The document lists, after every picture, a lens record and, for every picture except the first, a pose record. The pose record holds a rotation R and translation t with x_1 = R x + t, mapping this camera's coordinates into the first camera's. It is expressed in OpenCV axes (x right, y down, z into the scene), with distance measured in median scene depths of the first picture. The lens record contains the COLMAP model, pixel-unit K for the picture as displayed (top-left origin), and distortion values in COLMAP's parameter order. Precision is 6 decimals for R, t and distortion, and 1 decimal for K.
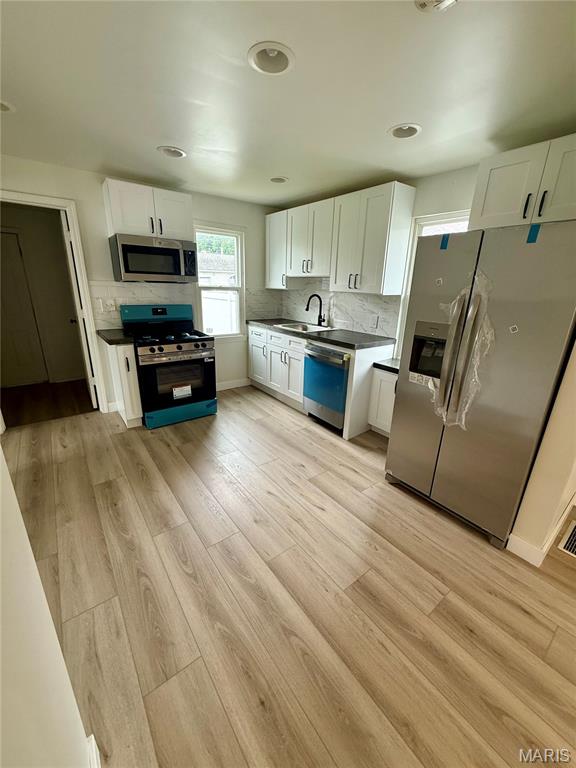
lens RADIAL K [[304.4, 0, 287.6], [0, 304.4, 380.4], [0, 0, 1]] dist [0.000060, -0.000029]
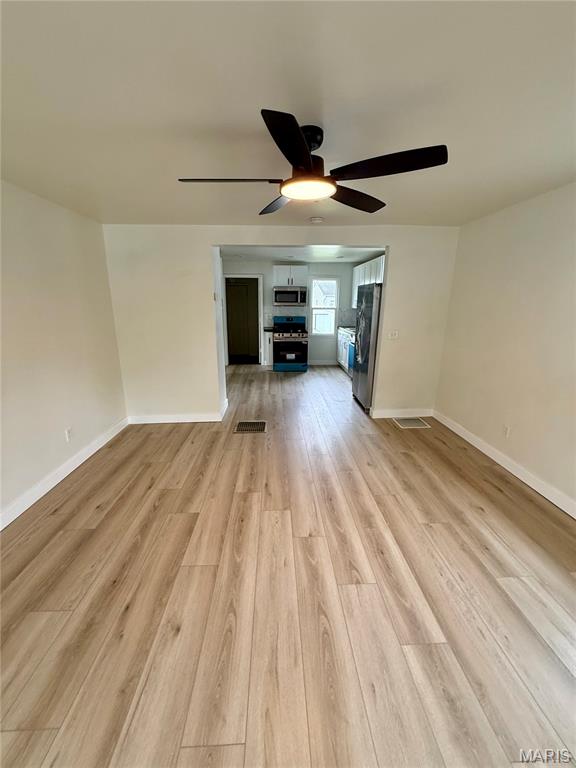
lens RADIAL K [[304.4, 0, 287.6], [0, 304.4, 380.4], [0, 0, 1]] dist [0.000060, -0.000029]
pose [[0.820313, 0.121577, -0.558843, 0.857840], [-0.159271, 0.987051, -0.019056, 0.250942], [0.549290, 0.104639, 0.829054, -0.767506]]
